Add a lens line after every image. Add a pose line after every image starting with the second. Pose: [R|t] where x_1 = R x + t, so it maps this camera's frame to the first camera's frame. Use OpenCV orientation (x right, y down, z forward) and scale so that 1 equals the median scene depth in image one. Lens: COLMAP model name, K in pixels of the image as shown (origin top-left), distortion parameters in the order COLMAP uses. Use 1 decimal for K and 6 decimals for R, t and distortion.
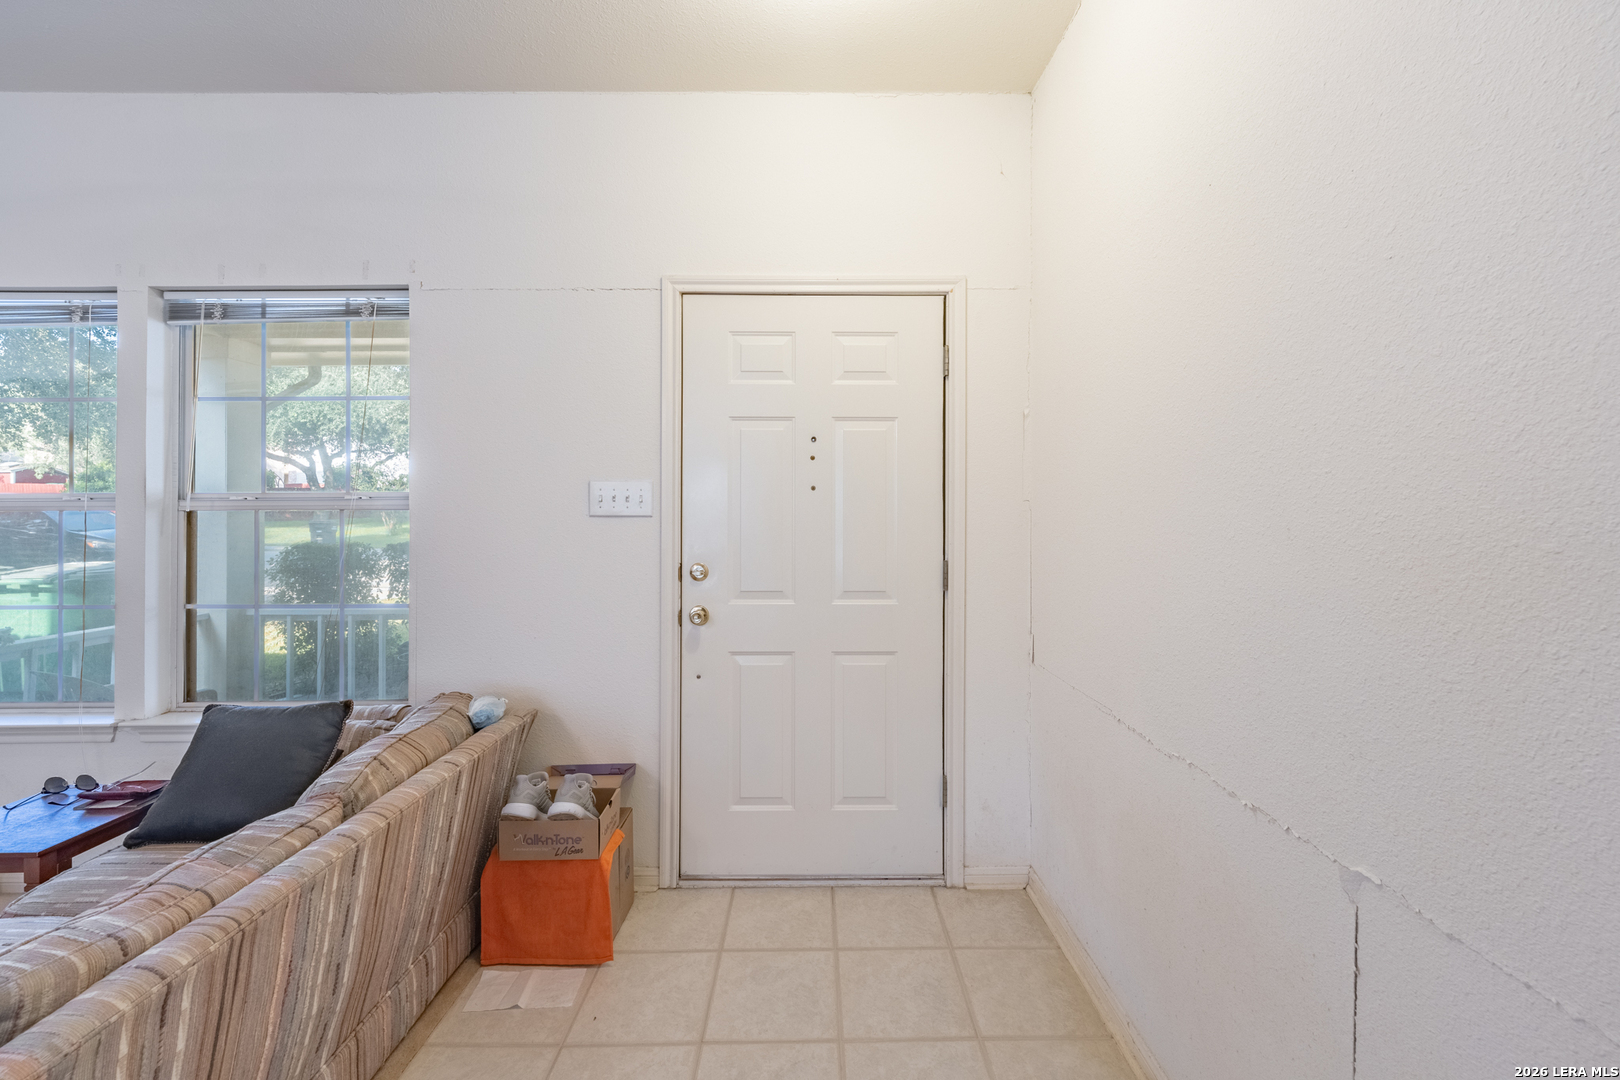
lens RADIAL K [[660.9, 0, 809.5], [0, 660.9, 529.4], [0, 0, 1]] dist [0.000836, -0.000158]
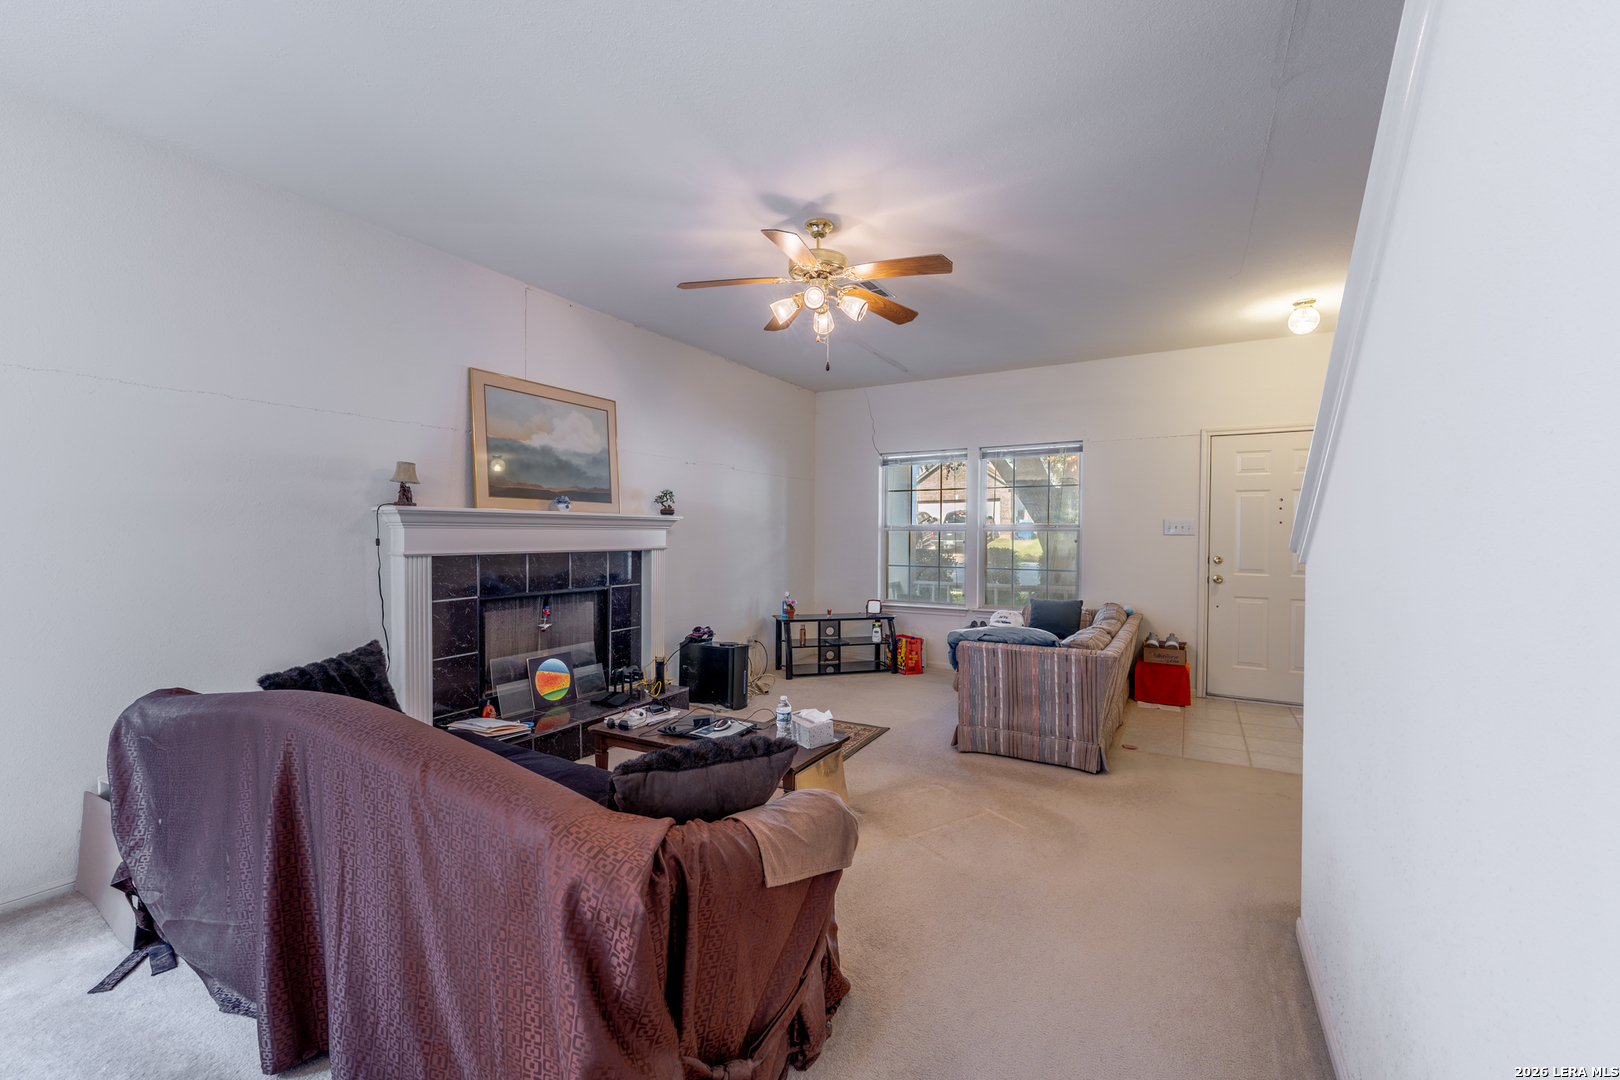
lens RADIAL K [[660.9, 0, 812.7], [0, 660.9, 538.4], [0, 0, 1]] dist [0.000836, -0.000158]
pose [[0.870572, 0.016764, -0.491756, -0.266798], [-0.018065, 0.999835, 0.002104, 0.011197], [0.491710, 0.007052, 0.870730, -1.648354]]
